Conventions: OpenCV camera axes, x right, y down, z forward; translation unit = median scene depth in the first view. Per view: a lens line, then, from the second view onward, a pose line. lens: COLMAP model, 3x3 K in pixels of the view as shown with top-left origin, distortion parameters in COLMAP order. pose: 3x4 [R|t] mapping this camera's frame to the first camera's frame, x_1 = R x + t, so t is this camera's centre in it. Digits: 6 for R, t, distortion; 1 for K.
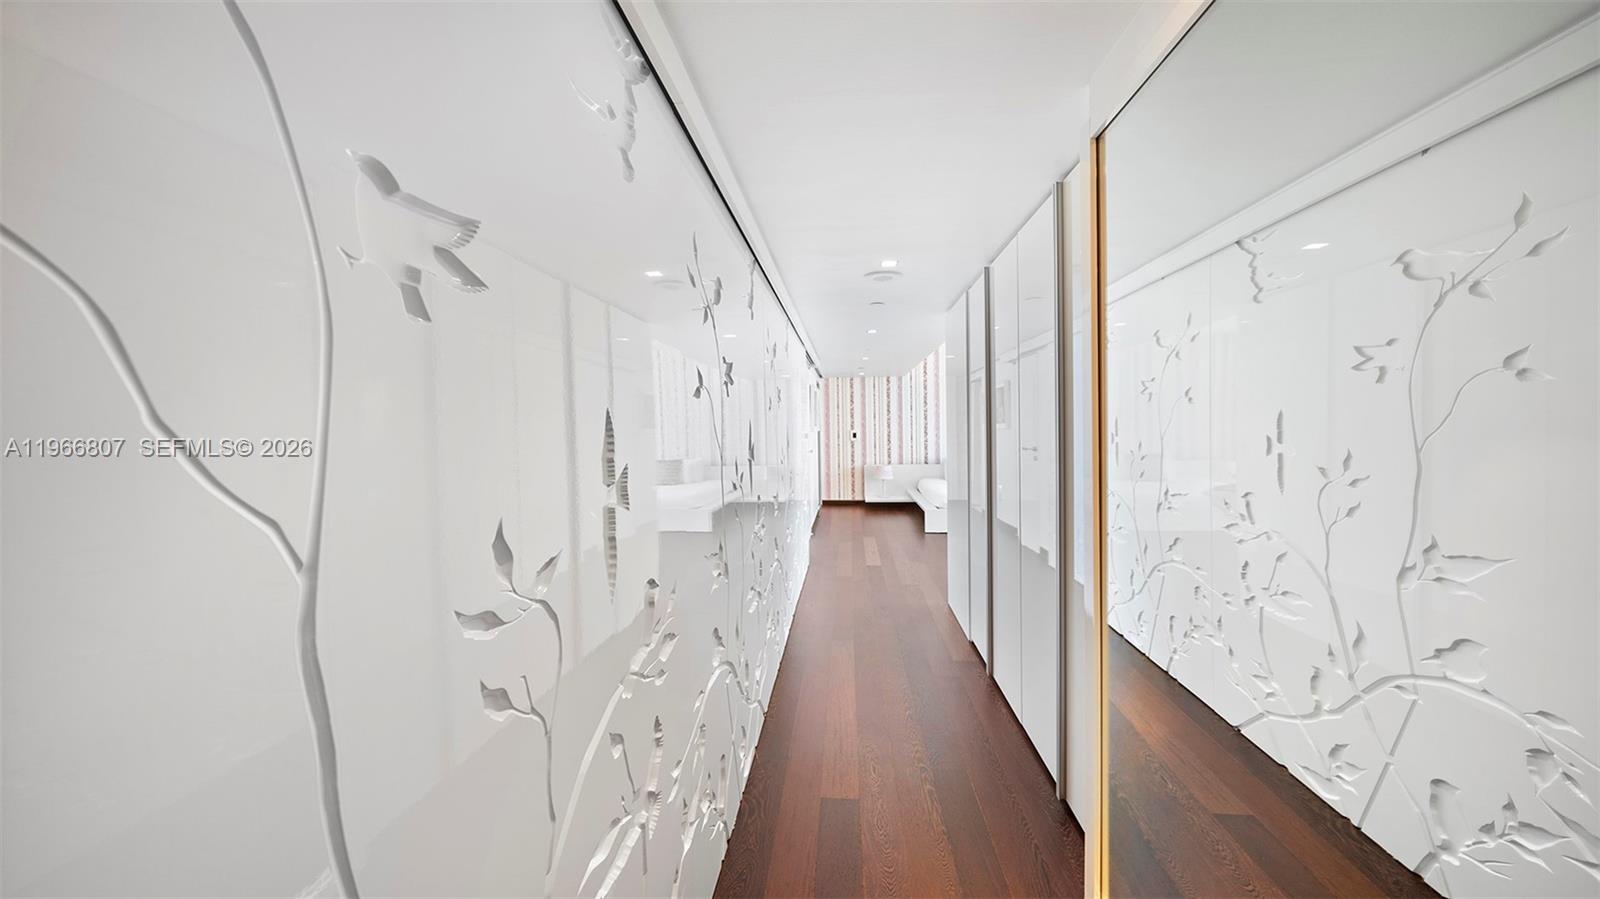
lens RADIAL K [[560.4, 0, 800.7], [0, 560.4, 437.3], [0, 0, 1]] dist [-0.003515, -0.000499]
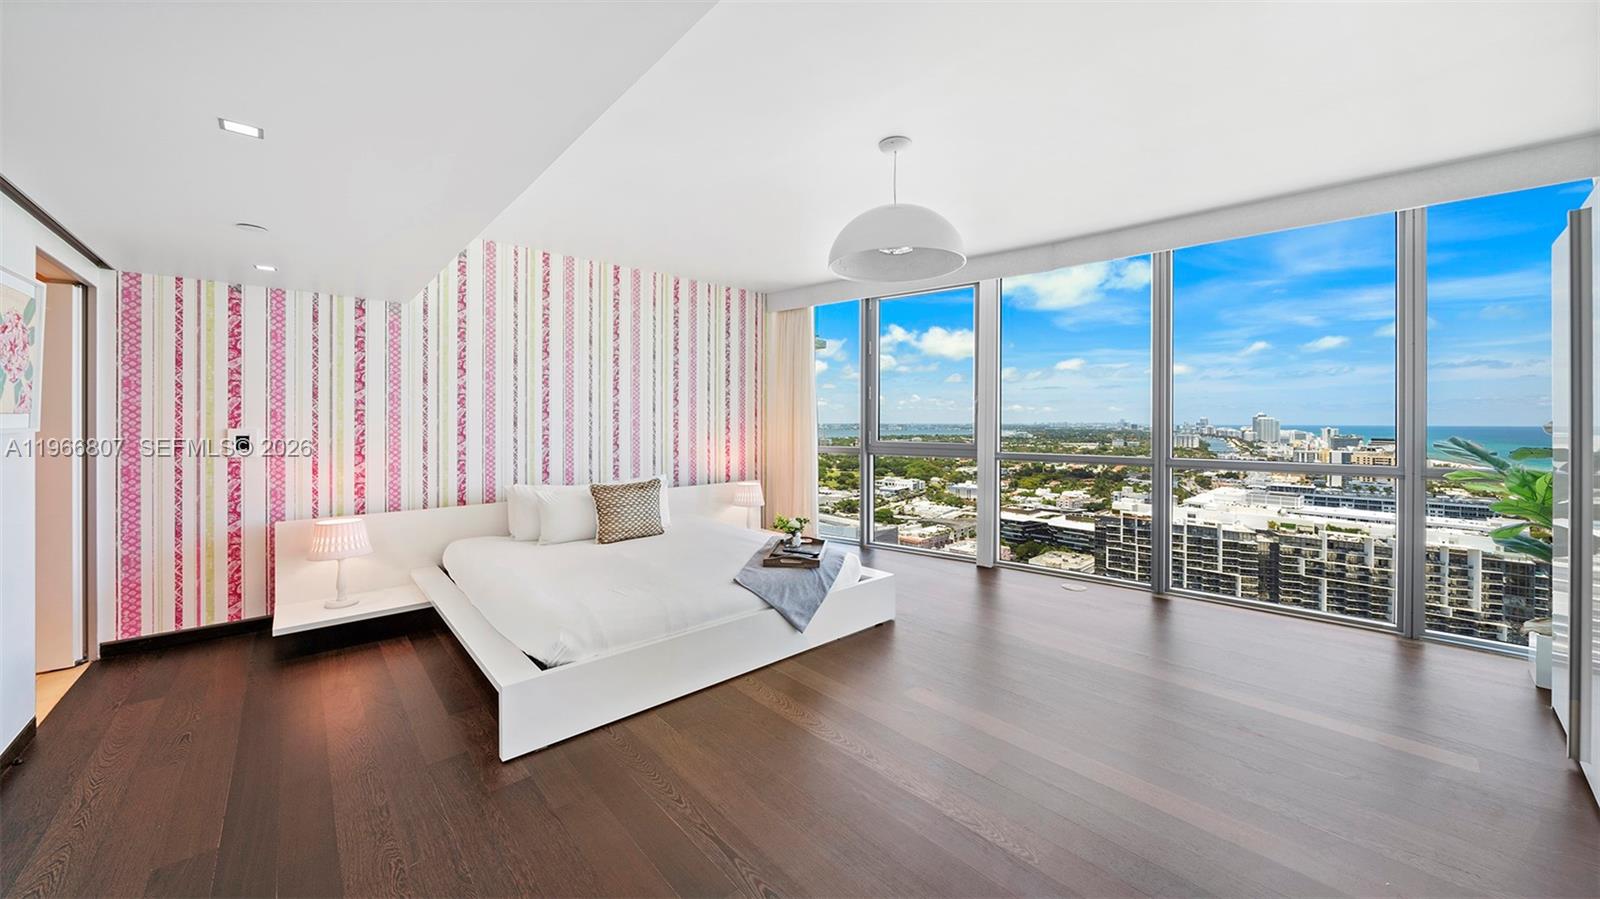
lens RADIAL K [[560.4, 0, 804.7], [0, 560.4, 425.1], [0, 0, 1]] dist [-0.003515, -0.000499]
pose [[0.667357, 0.012136, 0.744639, 0.069874], [-0.009585, 0.999924, -0.007707, -0.015549], [-0.744676, -0.001994, 0.667423, 0.484321]]
